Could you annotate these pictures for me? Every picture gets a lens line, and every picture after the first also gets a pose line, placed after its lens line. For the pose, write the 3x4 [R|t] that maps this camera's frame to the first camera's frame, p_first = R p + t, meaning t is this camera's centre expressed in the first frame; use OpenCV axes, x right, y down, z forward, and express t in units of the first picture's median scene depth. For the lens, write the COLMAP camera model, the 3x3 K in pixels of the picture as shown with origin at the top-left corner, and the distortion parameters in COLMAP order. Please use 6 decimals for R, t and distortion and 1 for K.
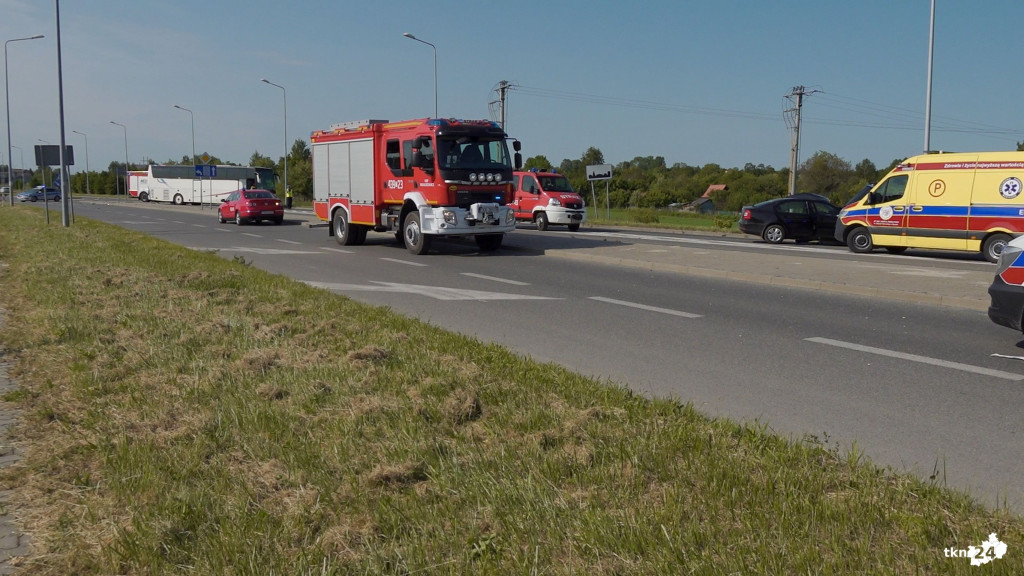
lens RADIAL K [[849.3, 0, 512.0], [0, 849.3, 288.0], [0, 0, 1]] dist [-0.000341, 0.000153]
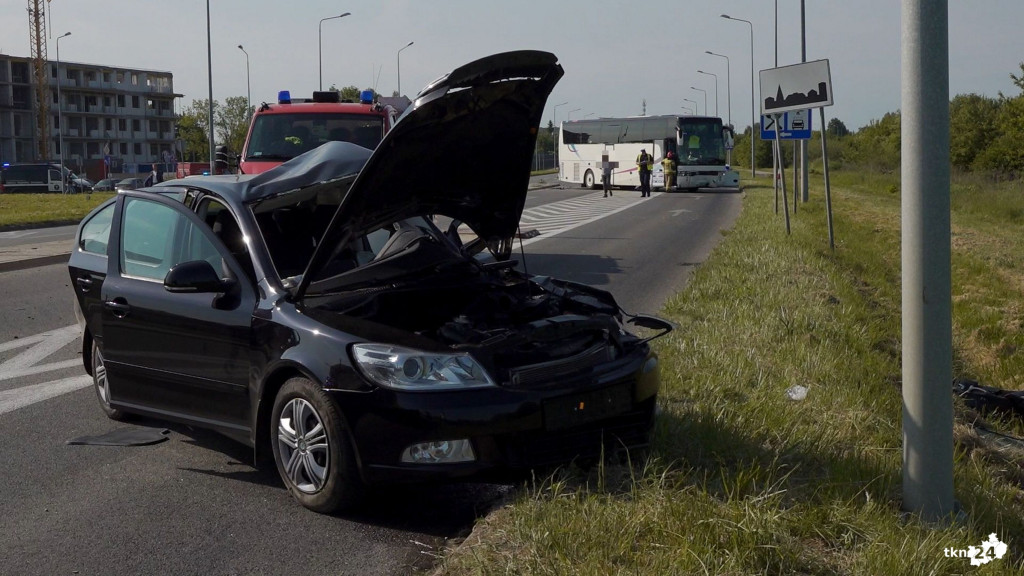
lens RADIAL K [[1383.9, 0, 512.0], [0, 1383.9, 288.0], [0, 0, 1]] dist [0.003914, 0.049289]
pose [[0.726621, 0.031940, -0.686296, 0.203832], [-0.043269, 0.999063, 0.000686, -0.031043], [0.685675, 0.029197, 0.727322, 0.298640]]
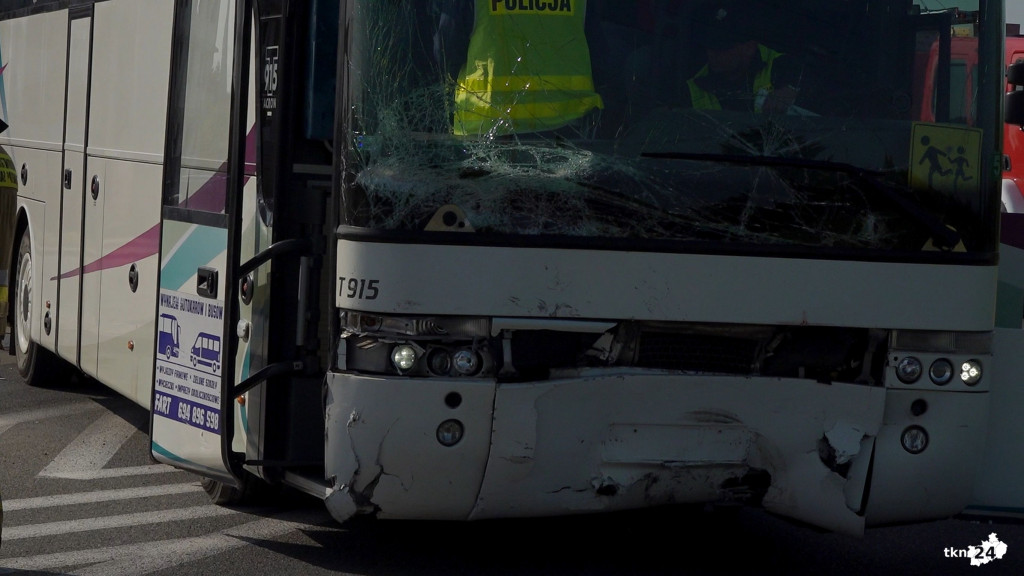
lens RADIAL K [[3063.5, 0, 512.0], [0, 3063.5, 288.0], [0, 0, 1]] dist [0.016369, 0.200153]
pose [[0.618250, 0.031685, -0.785342, -0.173563], [-0.101537, 0.994034, -0.039828, -0.100096], [0.779395, 0.104365, 0.617779, 0.879235]]
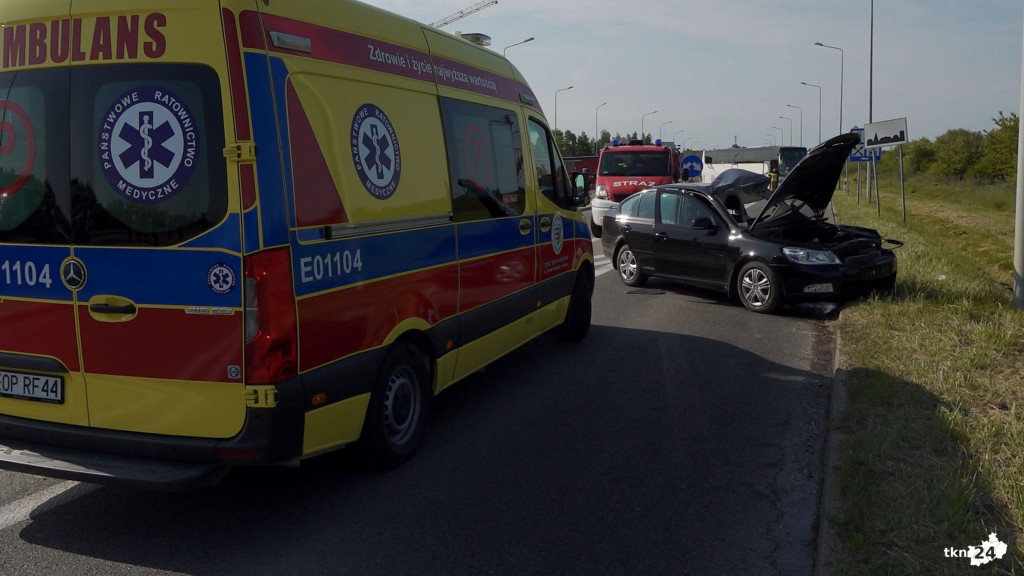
lens RADIAL K [[849.3, 0, 512.0], [0, 849.3, 288.0], [0, 0, 1]] dist [-0.000341, 0.000153]
pose [[0.608594, 0.070809, -0.790316, 0.218487], [-0.051611, 0.997434, 0.049622, -0.025859], [0.791802, 0.010589, 0.610687, 0.243467]]
